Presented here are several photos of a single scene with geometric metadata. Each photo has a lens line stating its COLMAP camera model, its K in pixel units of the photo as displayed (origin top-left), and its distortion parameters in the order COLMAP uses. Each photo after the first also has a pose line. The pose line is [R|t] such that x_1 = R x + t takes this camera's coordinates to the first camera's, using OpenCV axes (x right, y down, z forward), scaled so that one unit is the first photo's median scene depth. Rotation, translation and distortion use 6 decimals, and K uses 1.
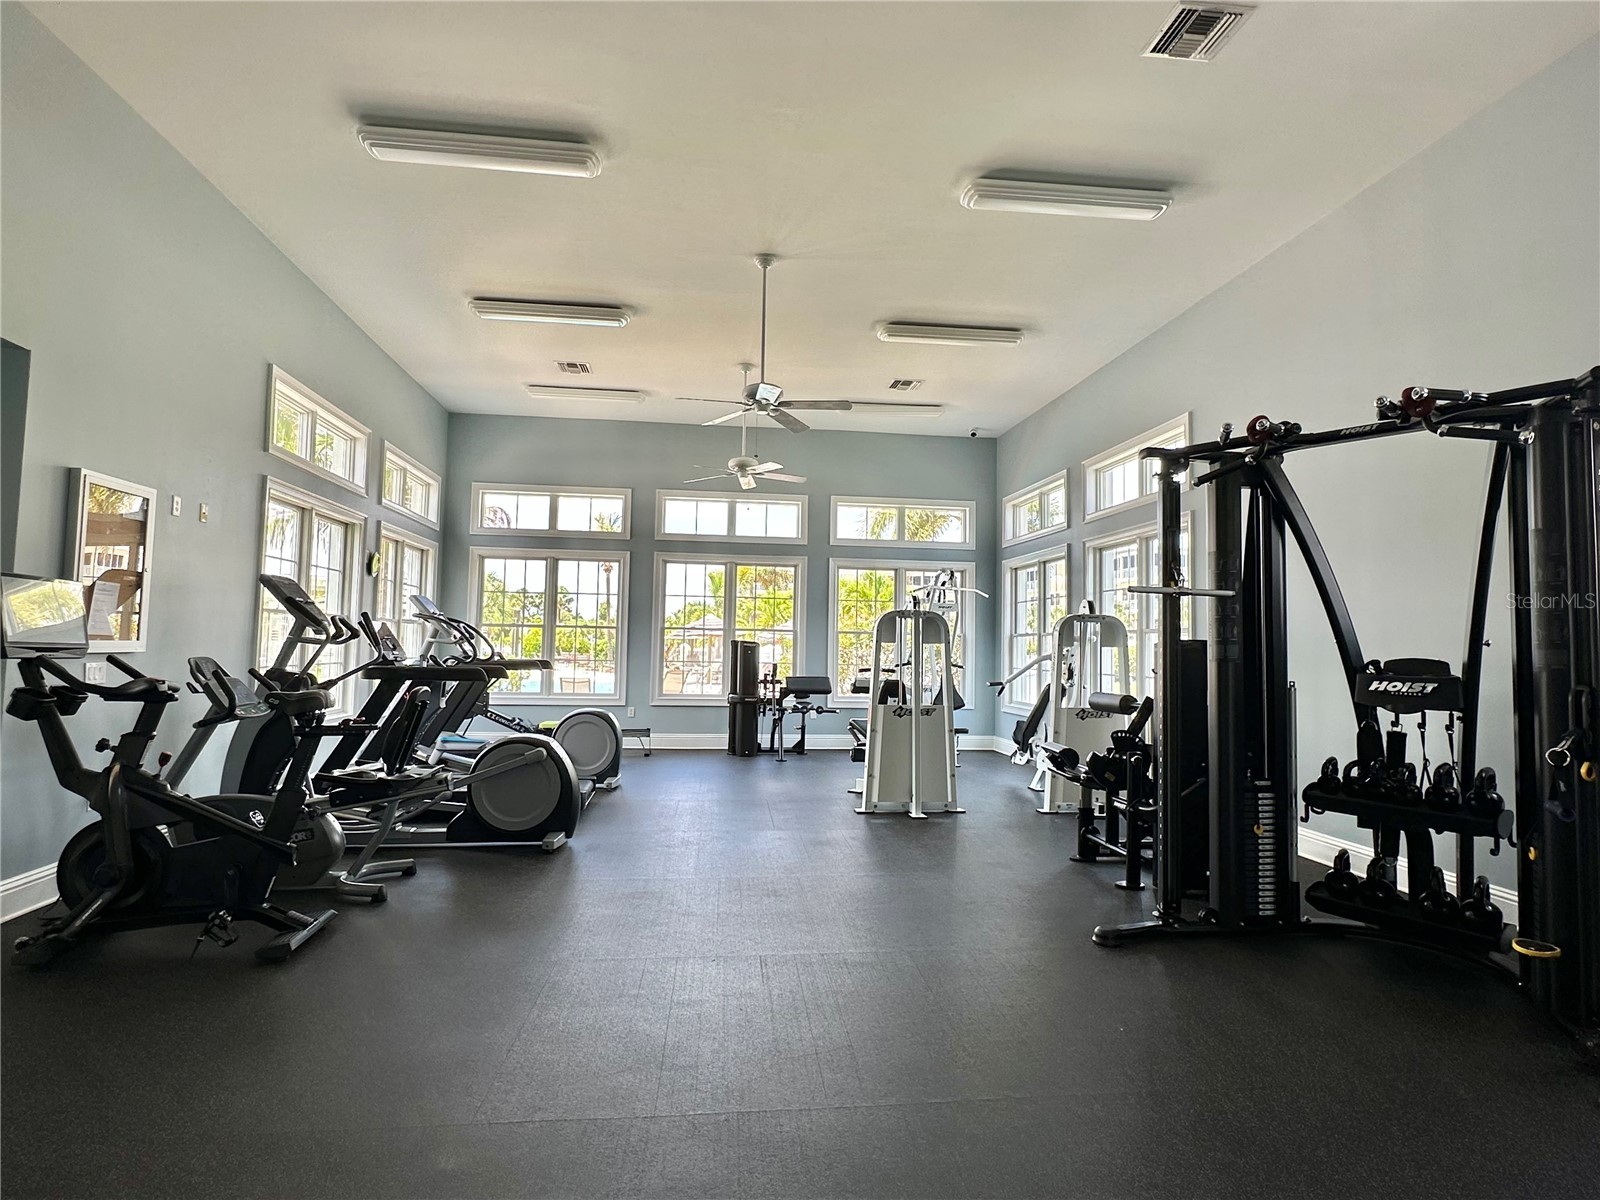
lens RADIAL K [[842.2, 0, 800.0], [0, 842.2, 600.0], [0, 0, 1]] dist [-0.000475, 0.000134]
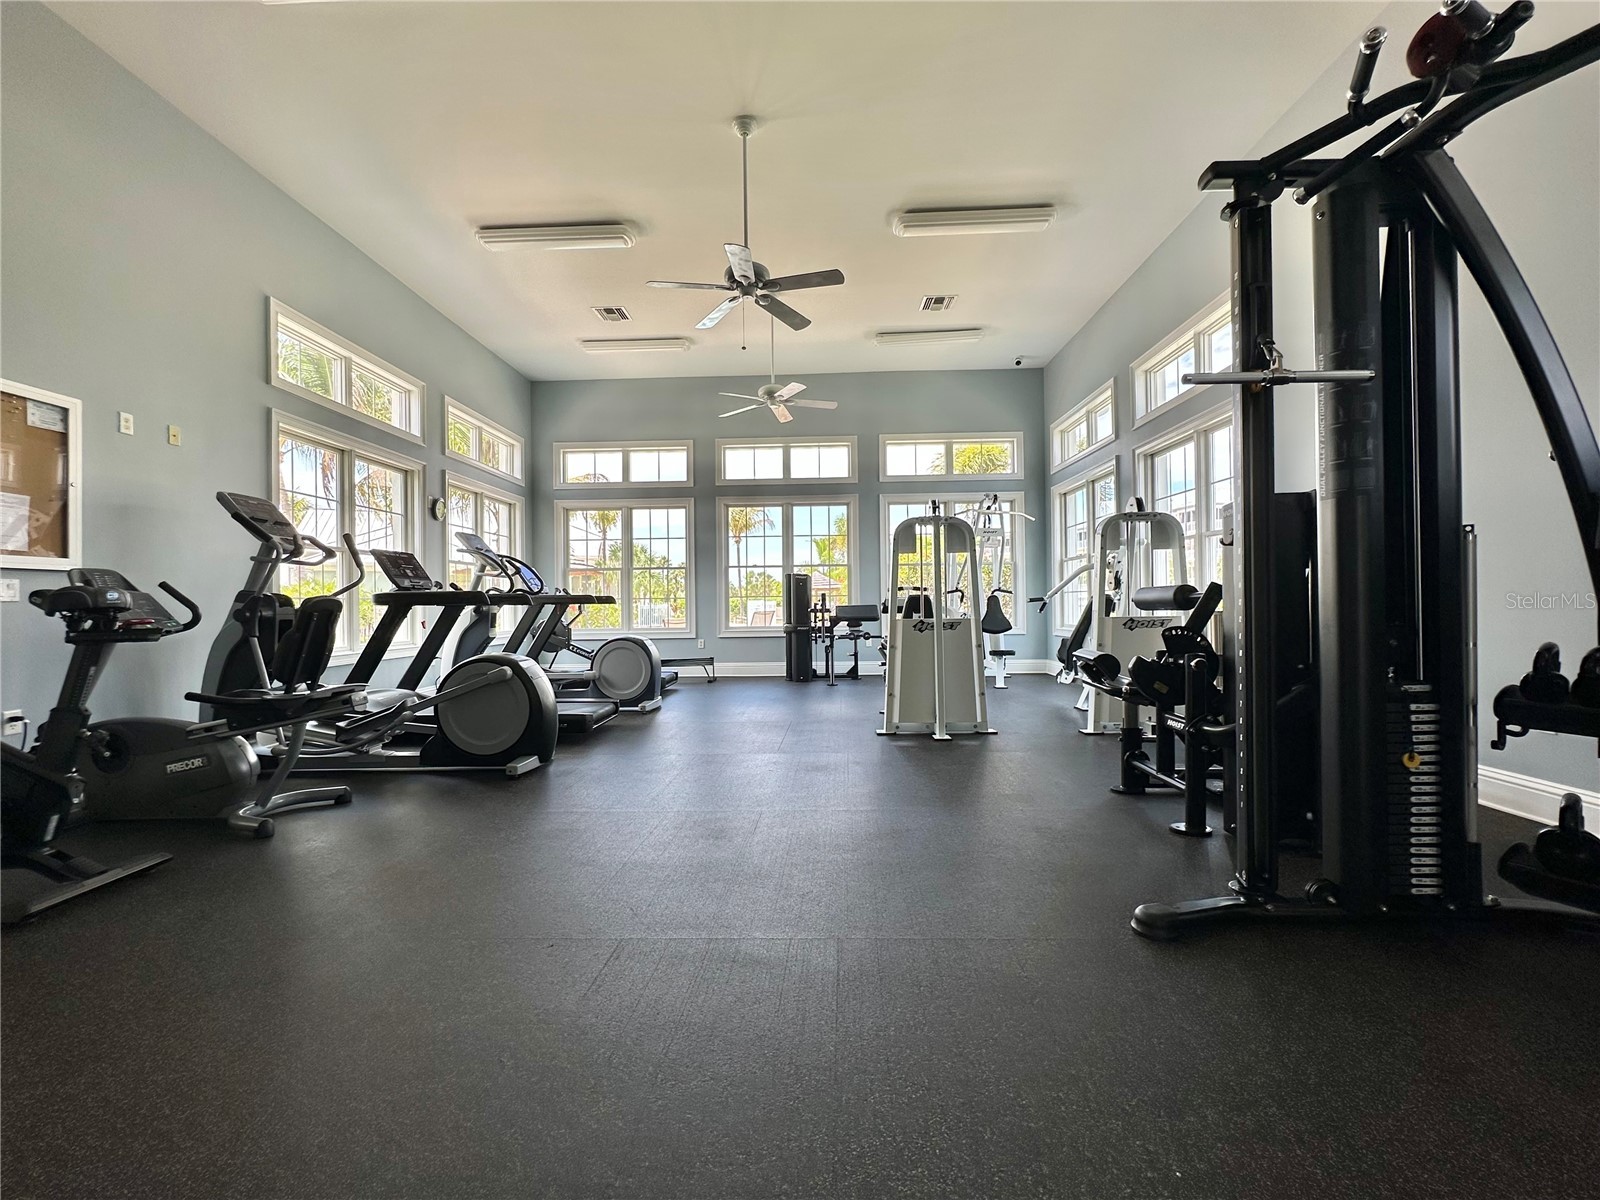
lens RADIAL K [[670.6, 0, 800.0], [0, 670.6, 600.0], [0, 0, 1]] dist [-0.000149, 0.000130]
pose [[0.988001, -0.033053, -0.150871, 0.119385], [0.040735, 0.998011, 0.048114, 0.075641], [0.148980, -0.053683, 0.987382, 0.305169]]
